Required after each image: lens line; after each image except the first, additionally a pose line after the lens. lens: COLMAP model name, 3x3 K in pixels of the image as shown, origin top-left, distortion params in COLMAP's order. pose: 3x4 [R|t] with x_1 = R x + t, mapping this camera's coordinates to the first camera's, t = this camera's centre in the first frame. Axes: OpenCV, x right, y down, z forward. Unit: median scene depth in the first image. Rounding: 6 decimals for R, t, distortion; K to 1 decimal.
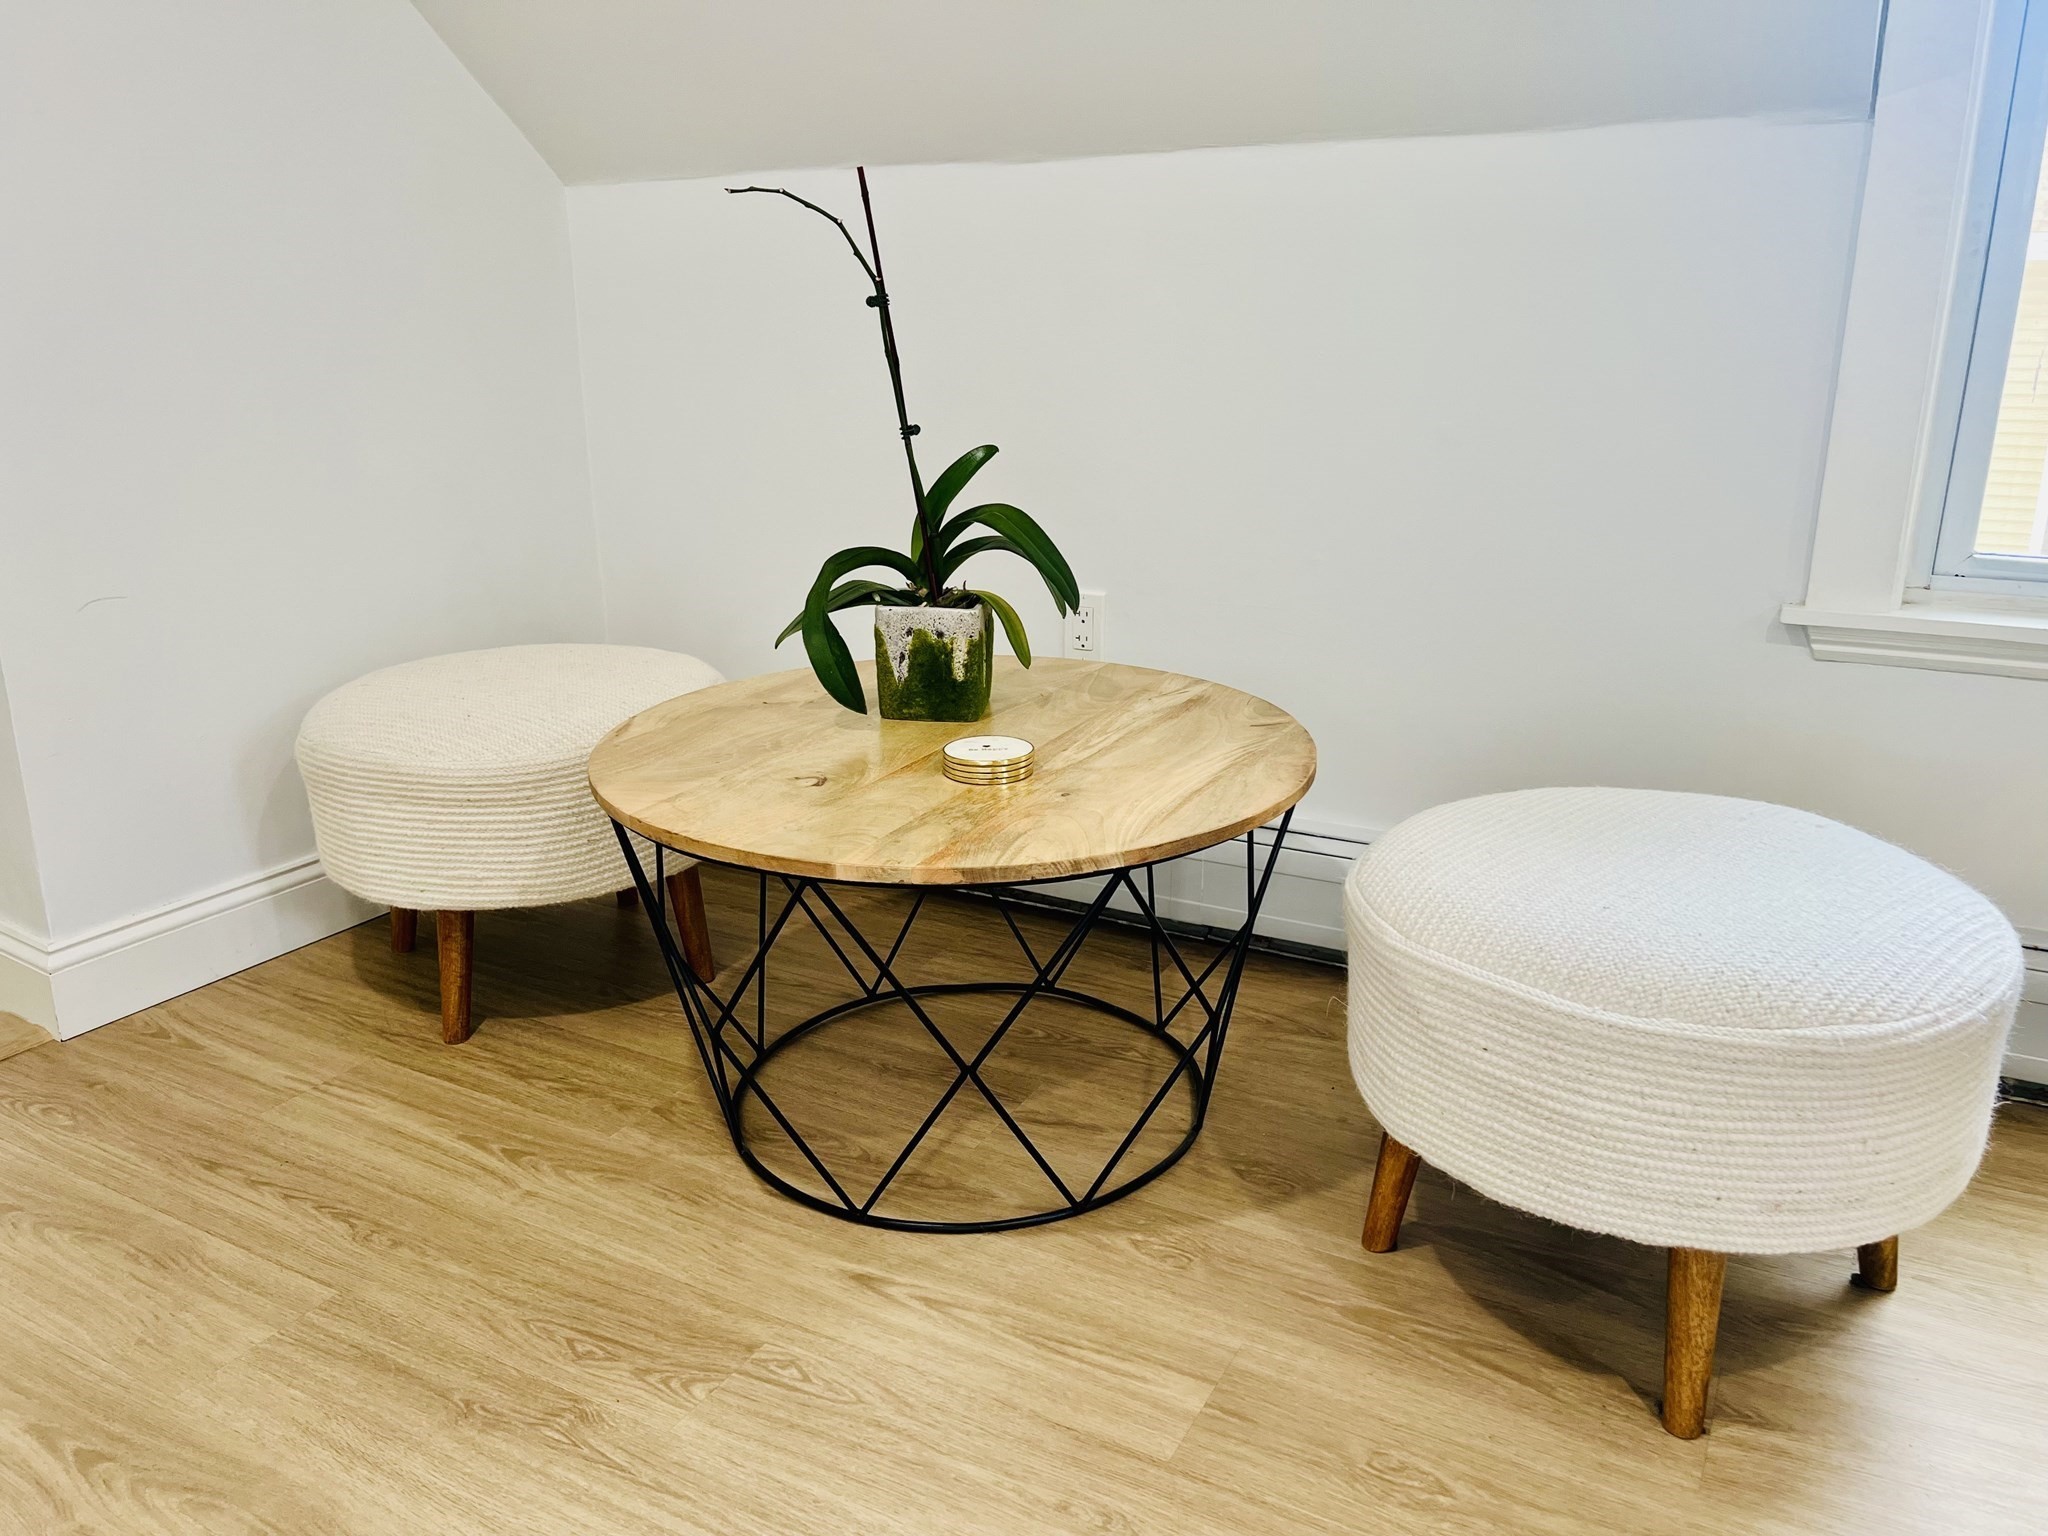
lens RADIAL K [[1560.9, 0, 1028.1], [0, 1560.9, 787.2], [0, 0, 1]] dist [0.074364, -0.104612]
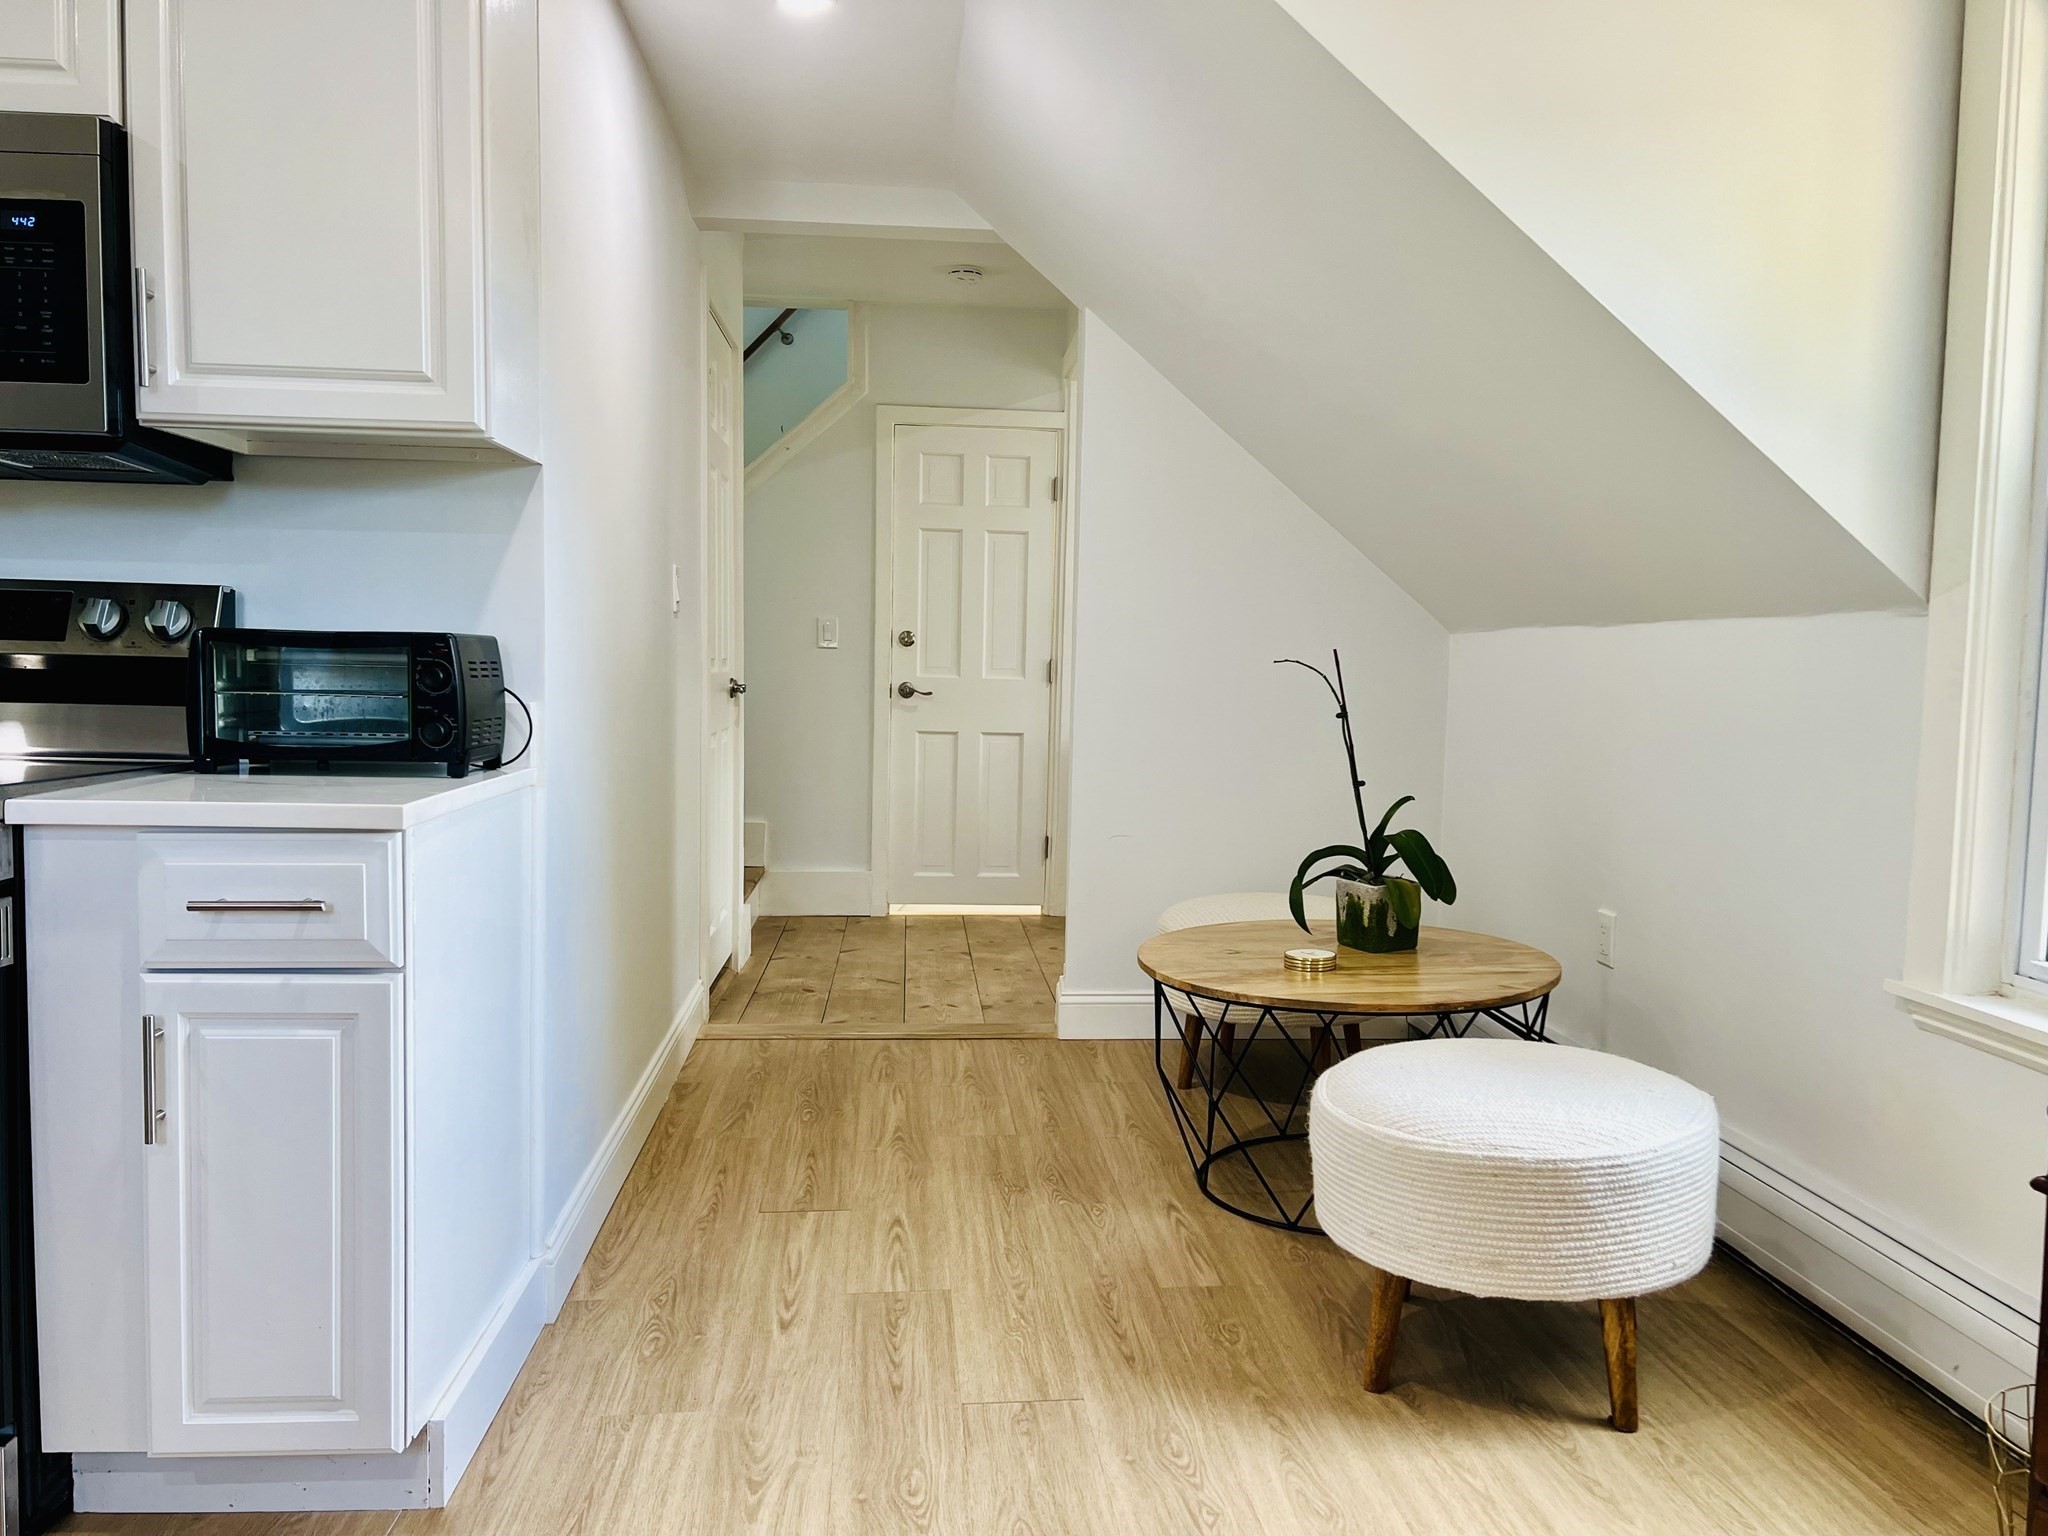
lens RADIAL K [[1533.3, 0, 1014.7], [0, 1533.3, 777.3], [0, 0, 1]] dist [0.075692, -0.106369]
pose [[0.550391, 0.075958, -0.831444, 1.214062], [-0.259464, 0.962105, -0.083863, 0.016575], [0.793566, 0.261887, 0.549243, -0.294775]]
